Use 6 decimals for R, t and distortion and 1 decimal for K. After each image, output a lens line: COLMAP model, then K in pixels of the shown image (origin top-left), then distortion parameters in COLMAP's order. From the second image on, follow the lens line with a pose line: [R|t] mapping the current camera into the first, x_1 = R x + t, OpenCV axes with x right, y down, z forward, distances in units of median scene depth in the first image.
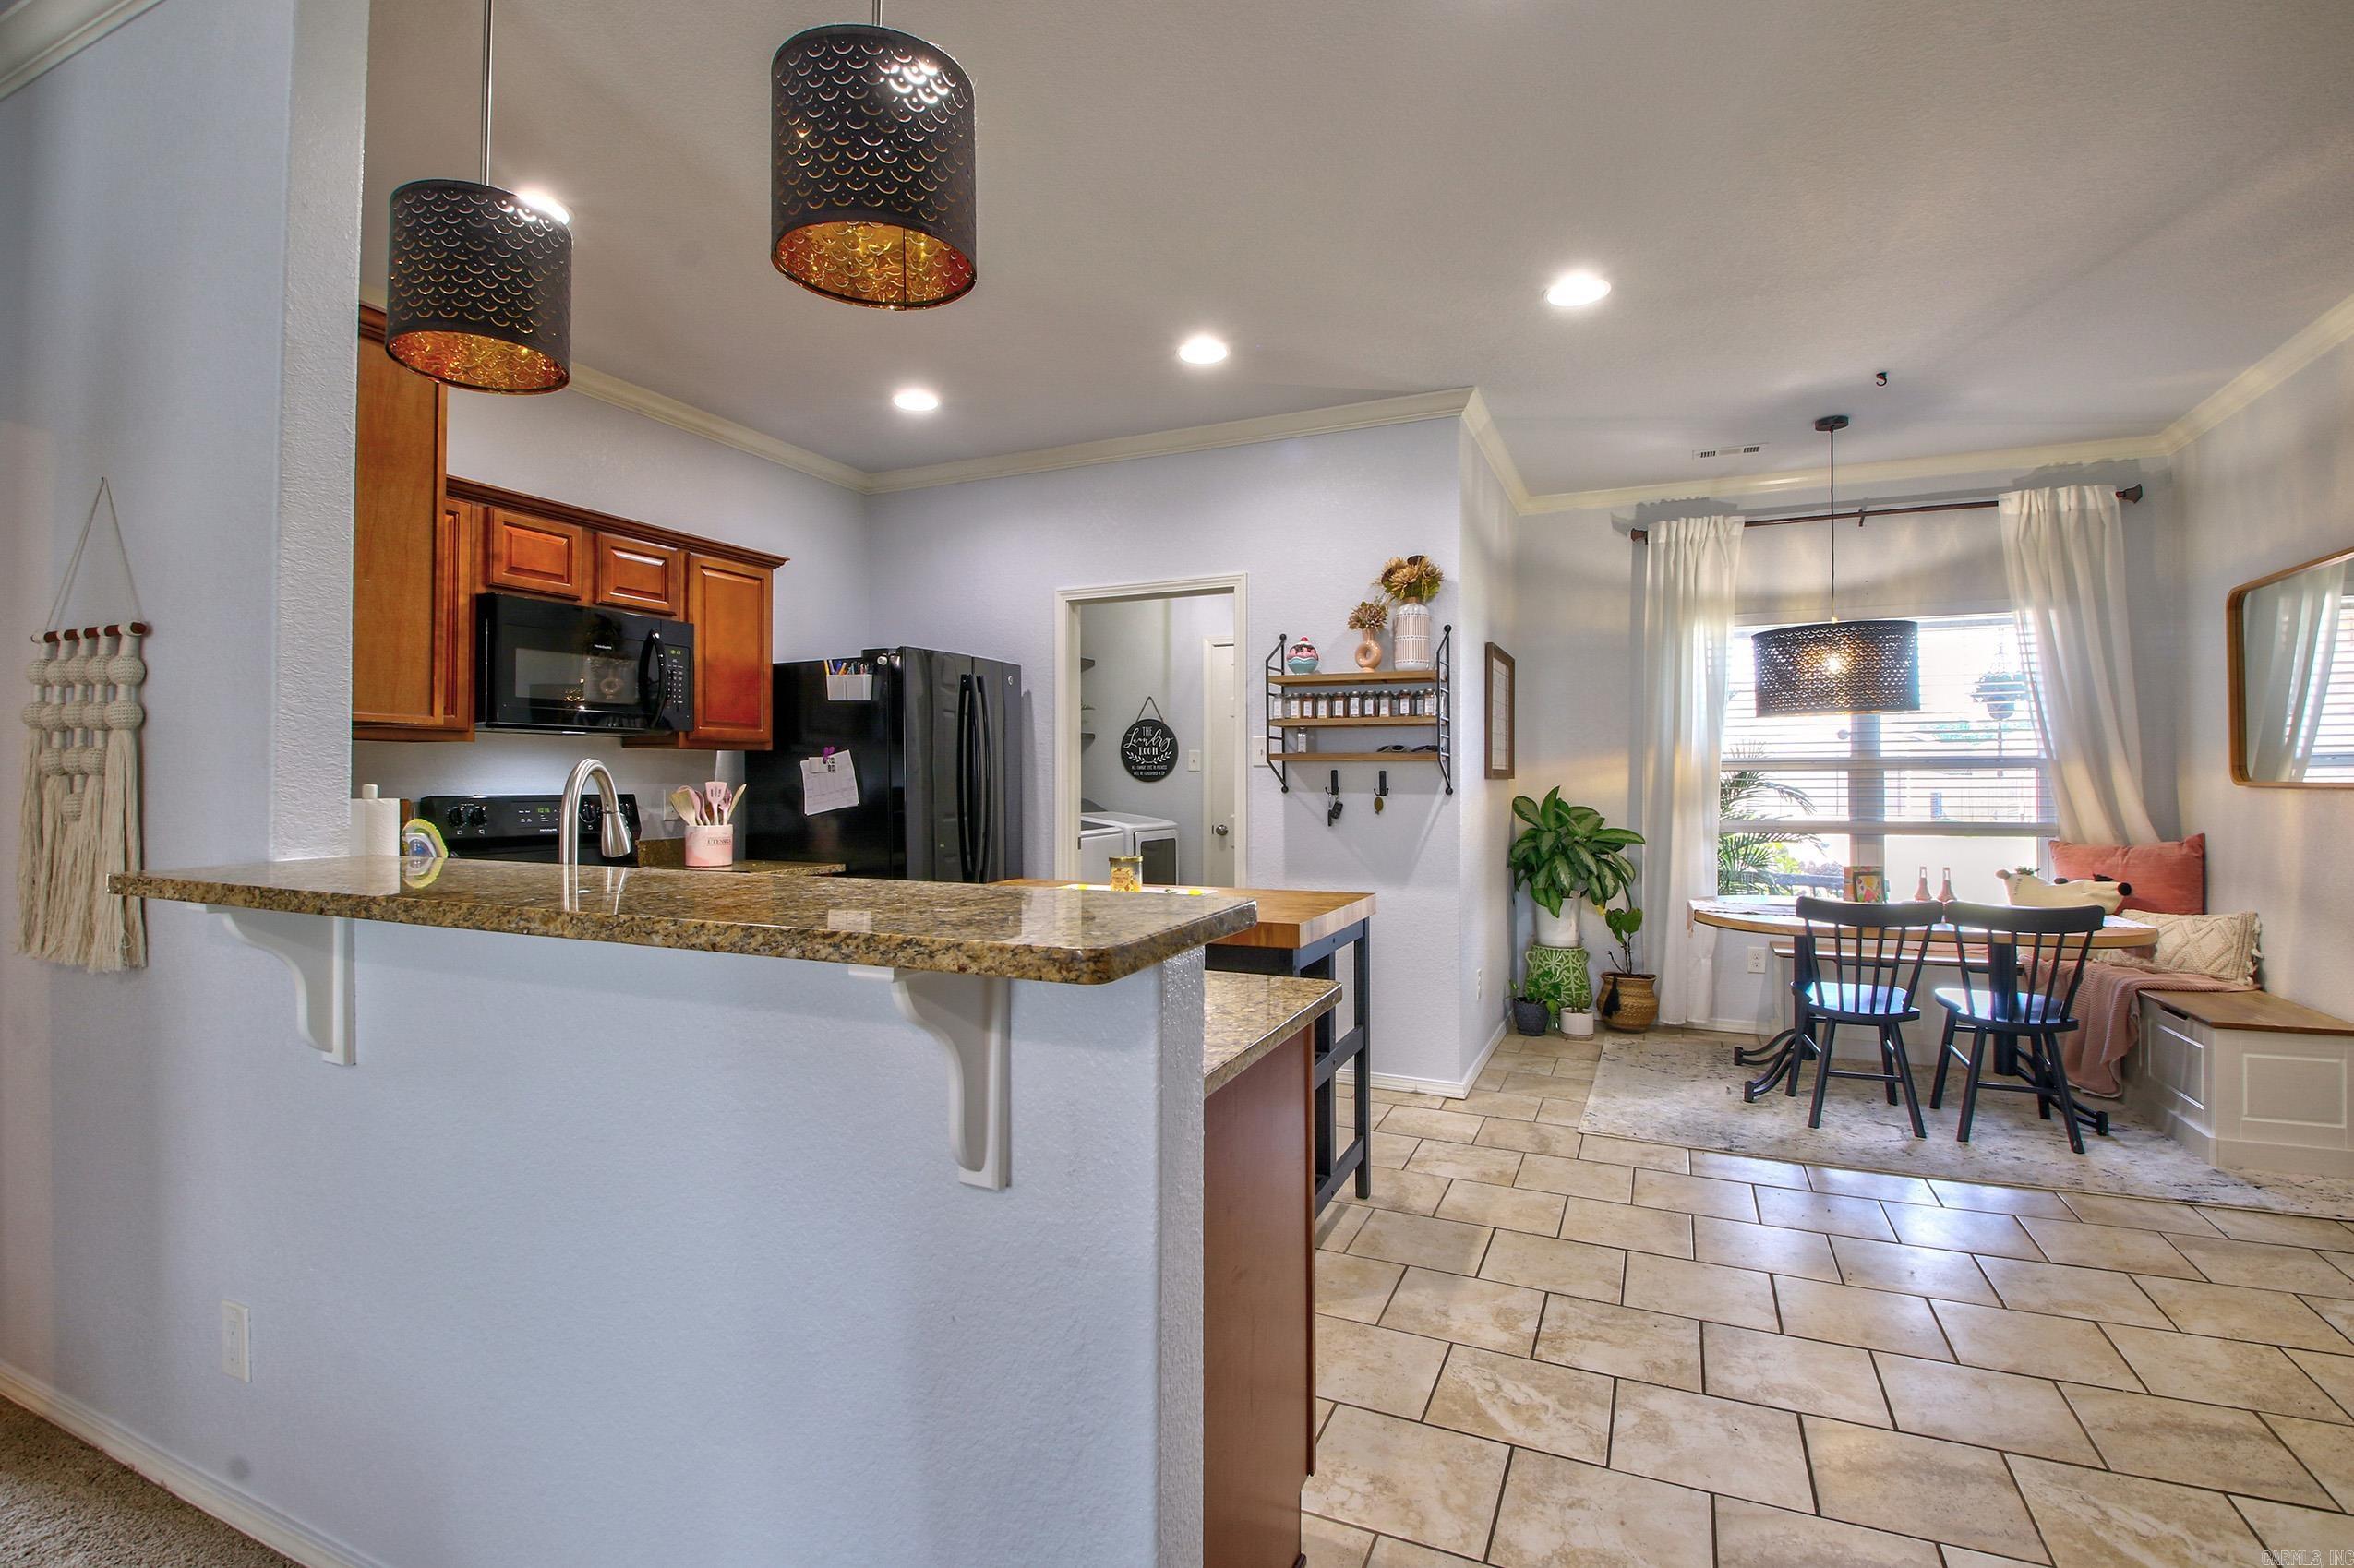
lens RADIAL K [[1090.8, 0, 1175.4], [0, 1090.8, 766.2], [0, 0, 1]] dist [0.023960, -0.034895]
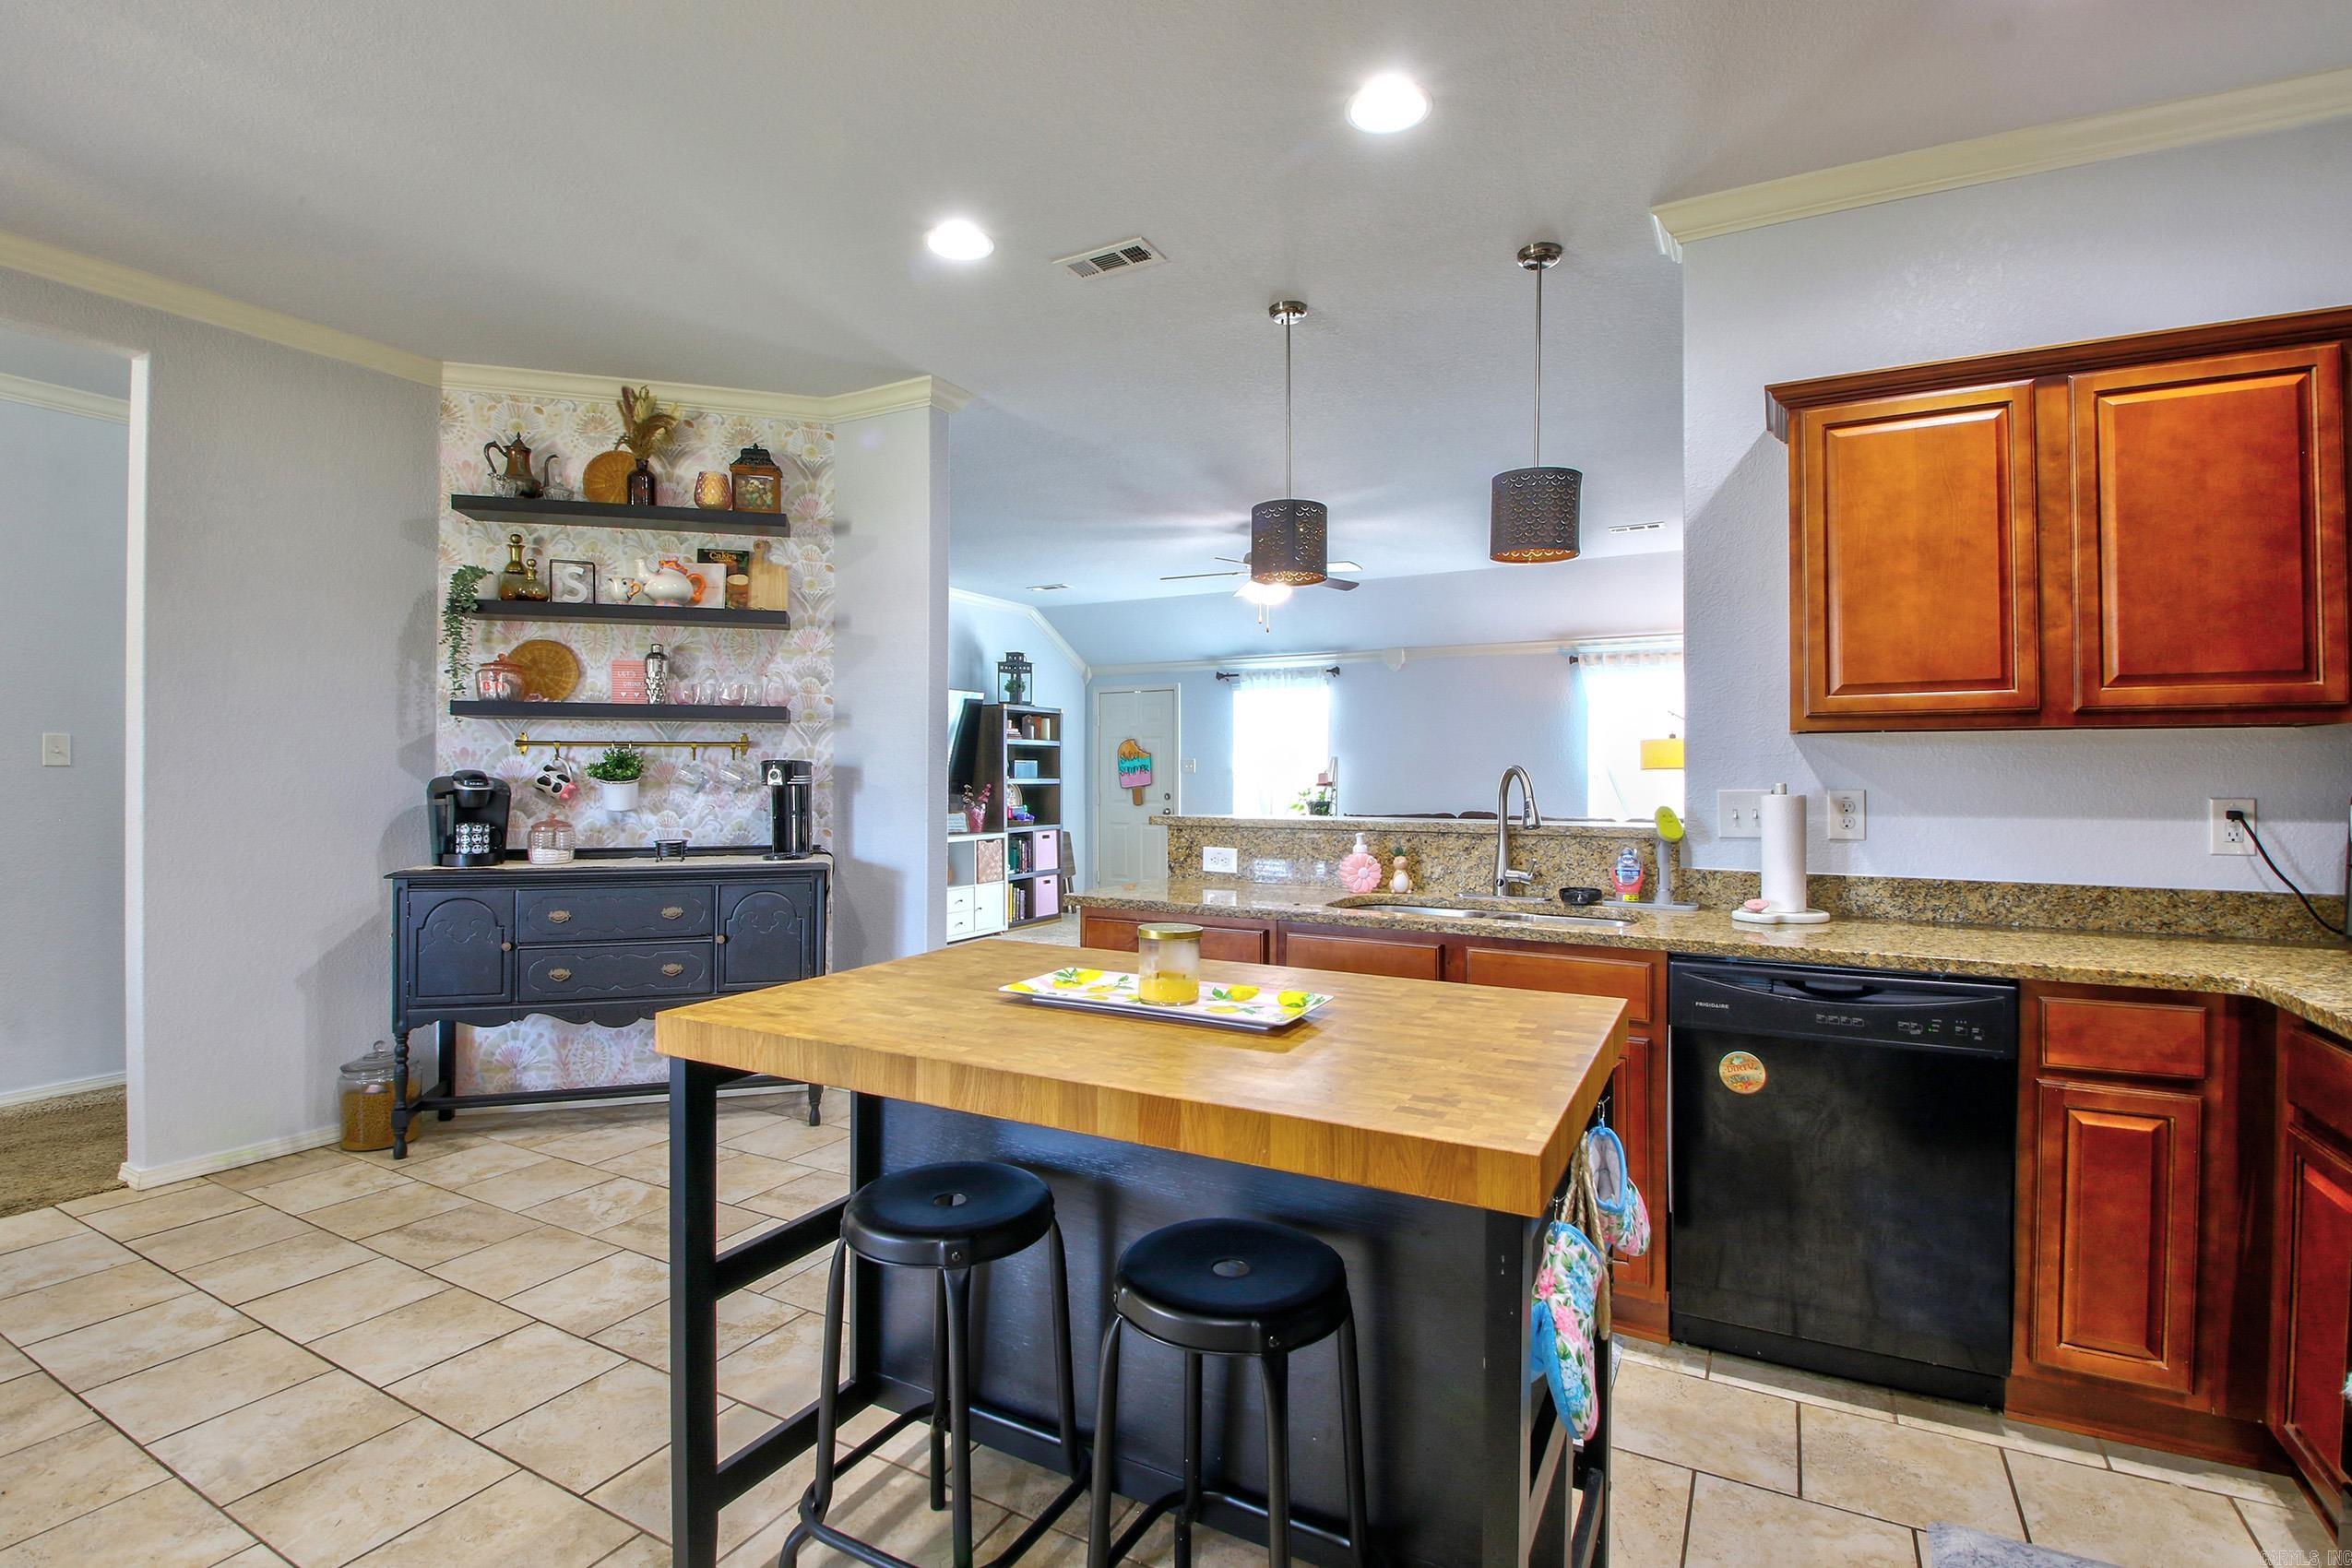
lens RADIAL K [[1090.0, 0, 1174.4], [0, 1090.0, 766.2], [0, 0, 1]] dist [0.023960, -0.034895]
pose [[-0.996821, -0.002574, 0.079634, -0.065881], [-0.003651, 0.999904, -0.013381, 0.008382], [-0.079592, -0.013629, -0.996734, 1.127128]]
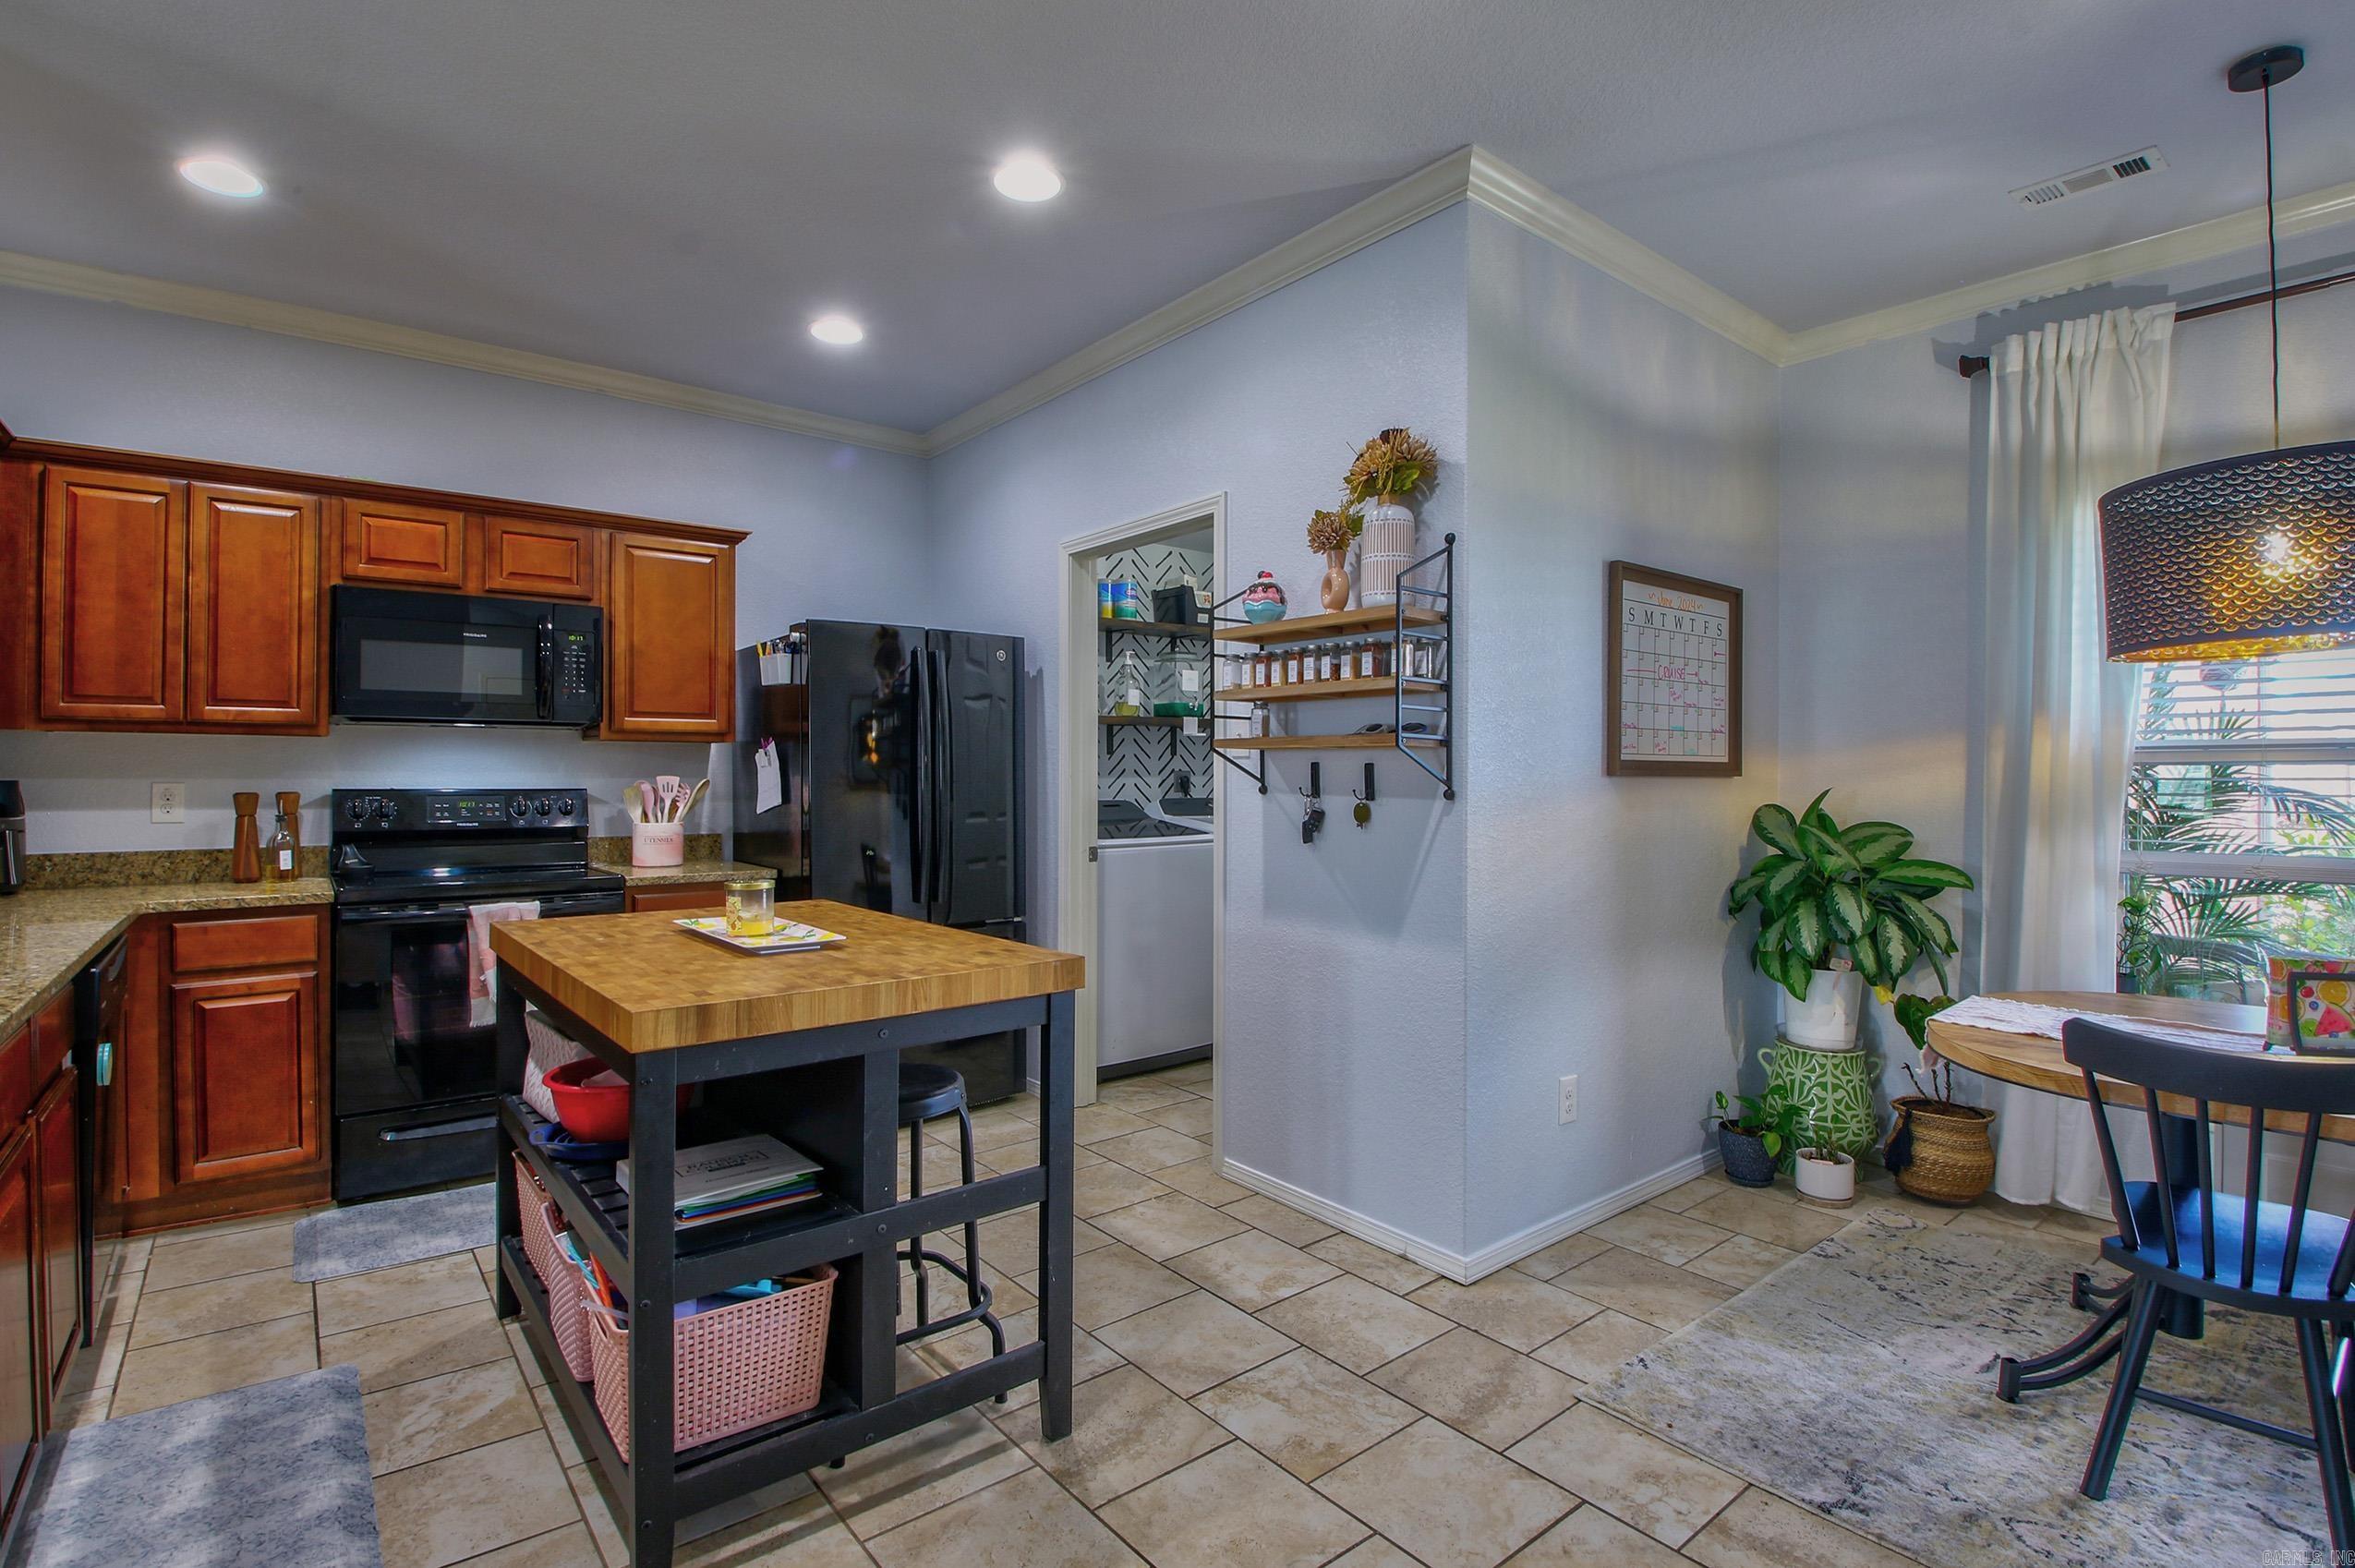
lens RADIAL K [[1106.7, 0, 1182.0], [0, 1106.7, 768.6], [0, 0, 1]] dist [0.012902, -0.025728]
pose [[0.893308, 0.000276, -0.449445, 0.397375], [0.002040, 0.999987, 0.004670, 0.003873], [0.449440, -0.005089, 0.893296, 0.351486]]
